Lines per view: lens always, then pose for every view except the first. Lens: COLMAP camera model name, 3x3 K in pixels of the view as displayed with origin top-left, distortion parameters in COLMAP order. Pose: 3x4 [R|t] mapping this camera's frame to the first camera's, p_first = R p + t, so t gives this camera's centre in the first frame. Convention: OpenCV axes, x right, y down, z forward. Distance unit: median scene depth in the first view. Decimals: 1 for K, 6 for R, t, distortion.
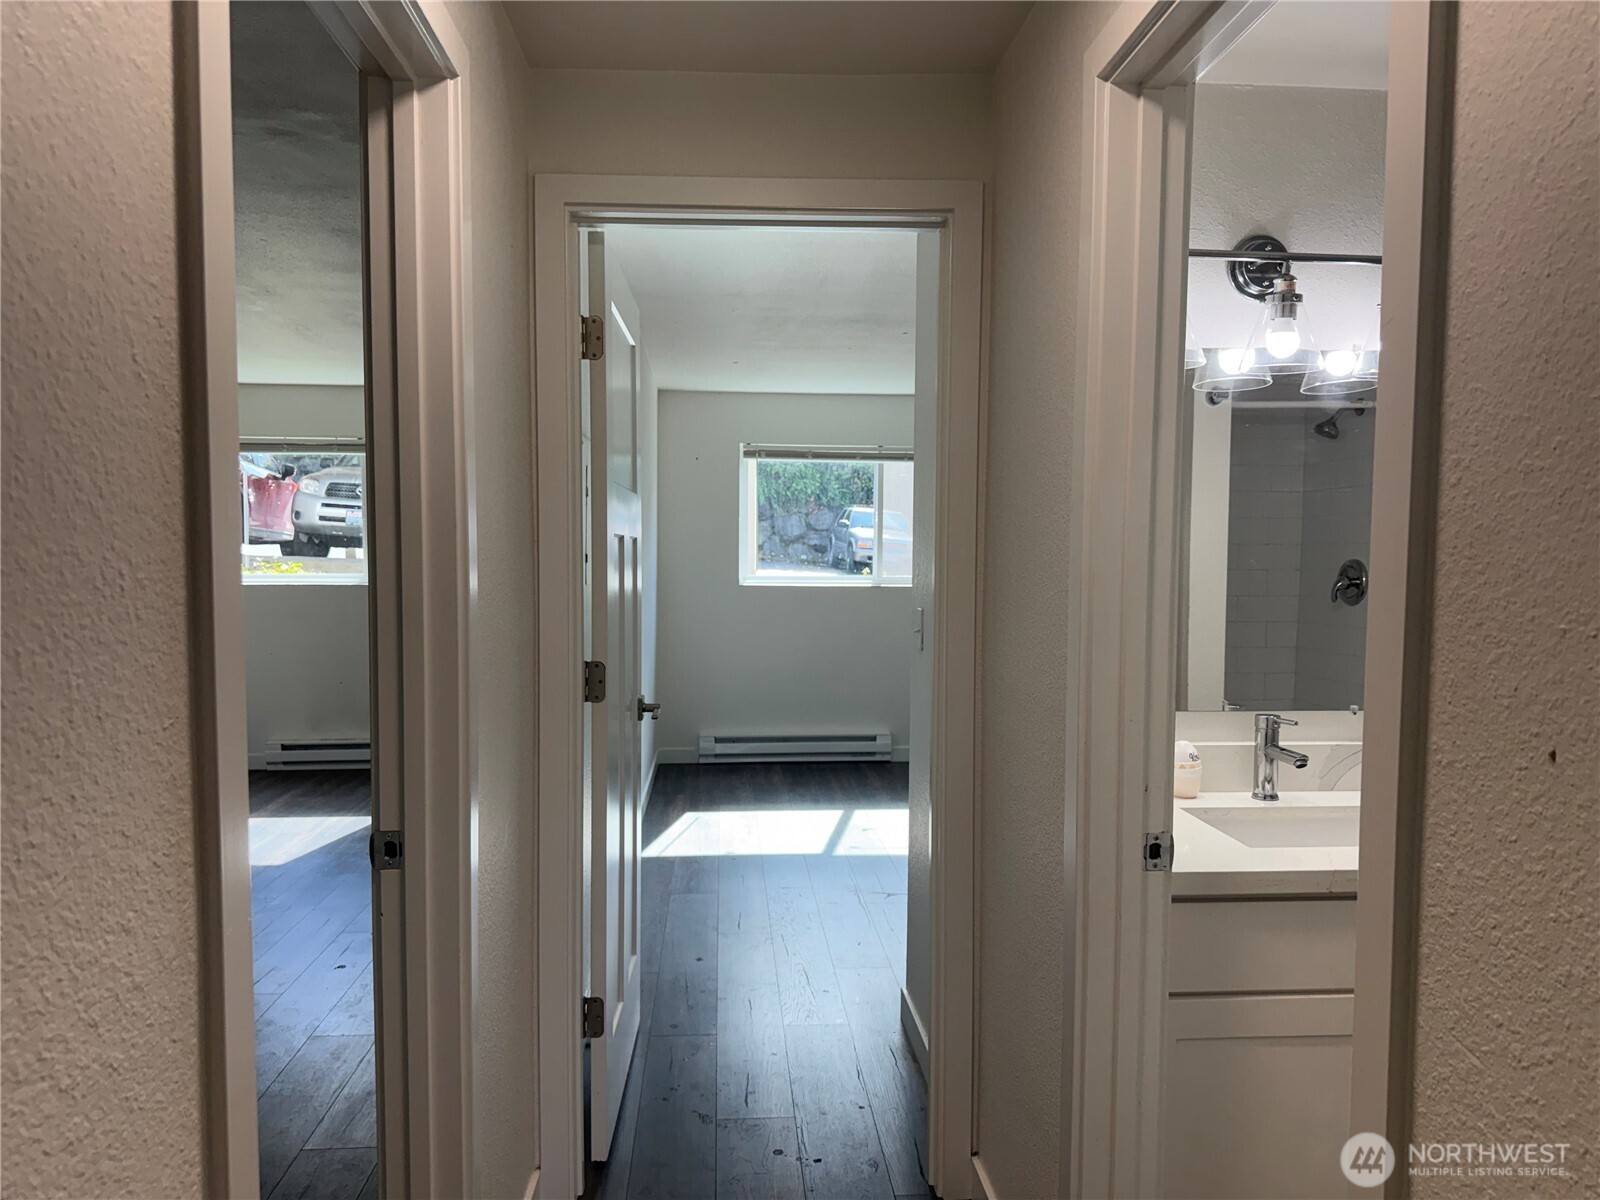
lens RADIAL K [[1108.7, 0, 800.0], [0, 1108.7, 600.0], [0, 0, 1]] dist [0.047145, -0.049340]
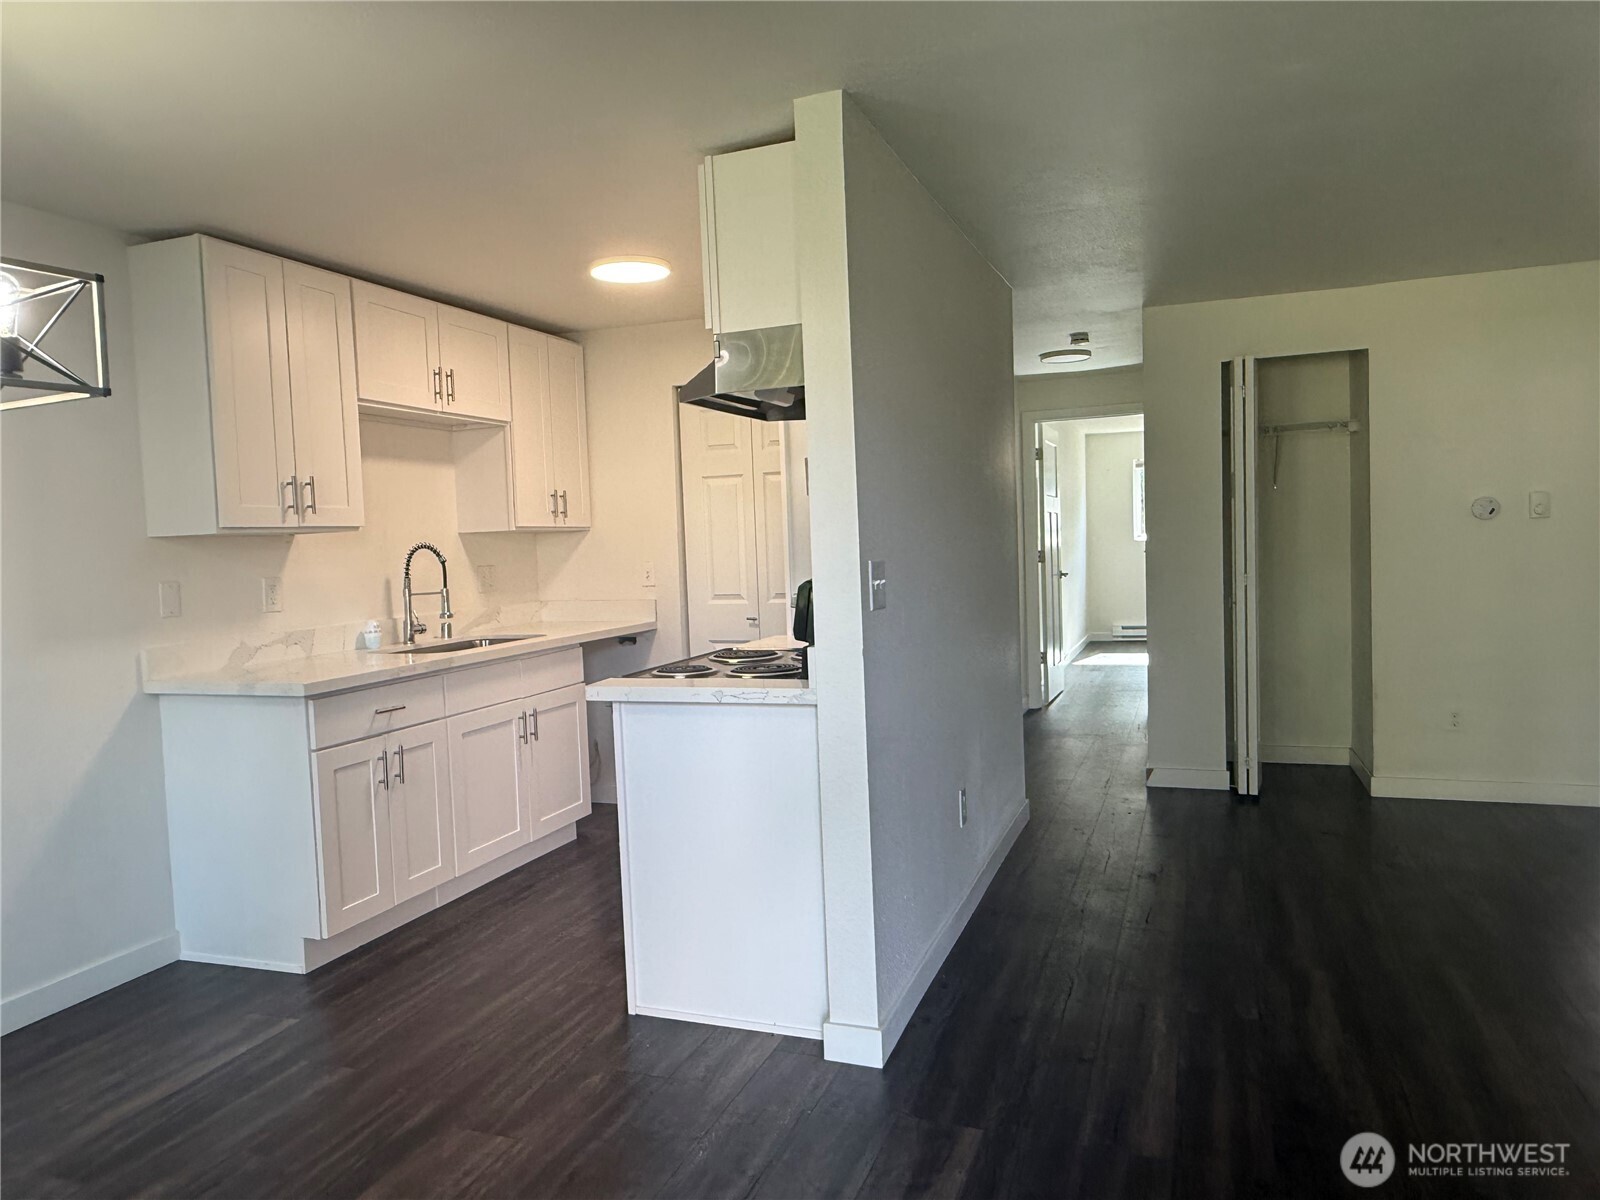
lens RADIAL K [[1070.0, 0, 800.0], [0, 1070.0, 600.0], [0, 0, 1]] dist [-0.000575, 0.000032]
pose [[0.908187, -0.010763, -0.418426, 0.389113], [0.016928, 0.999796, 0.011024, 0.123313], [0.418222, -0.017095, 0.908184, -1.733311]]
